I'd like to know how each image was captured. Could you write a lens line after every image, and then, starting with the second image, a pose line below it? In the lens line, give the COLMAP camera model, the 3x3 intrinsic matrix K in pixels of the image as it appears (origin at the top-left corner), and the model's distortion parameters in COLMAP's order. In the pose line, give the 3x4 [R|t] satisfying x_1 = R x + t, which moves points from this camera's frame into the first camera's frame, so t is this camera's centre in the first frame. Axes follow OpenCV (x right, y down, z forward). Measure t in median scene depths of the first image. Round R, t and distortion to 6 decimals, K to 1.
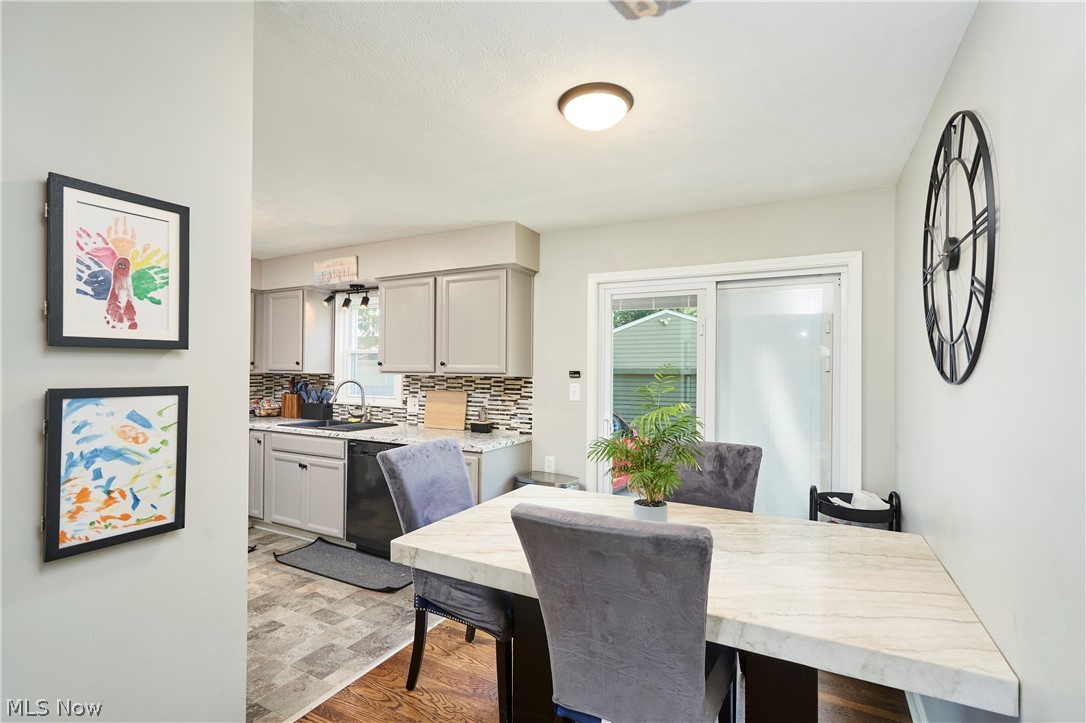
lens RADIAL K [[502.9, 0, 543.4], [0, 502.9, 363.8], [0, 0, 1]] dist [0.000123, -0.000235]
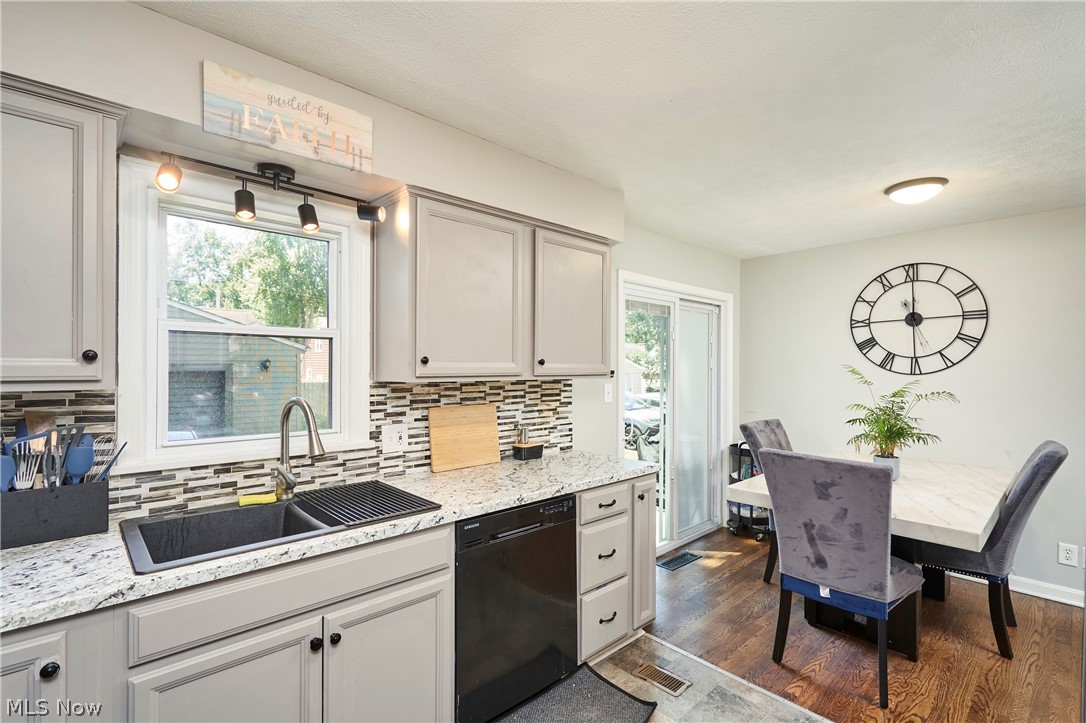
lens RADIAL K [[502.9, 0, 542.3], [0, 502.9, 362.6], [0, 0, 1]] dist [0.000123, -0.000235]
pose [[0.320911, 0.001430, 0.947108, -0.775487], [-0.010499, 0.999943, 0.002048, -0.000758], [-0.947051, -0.010601, 0.320908, 0.740017]]
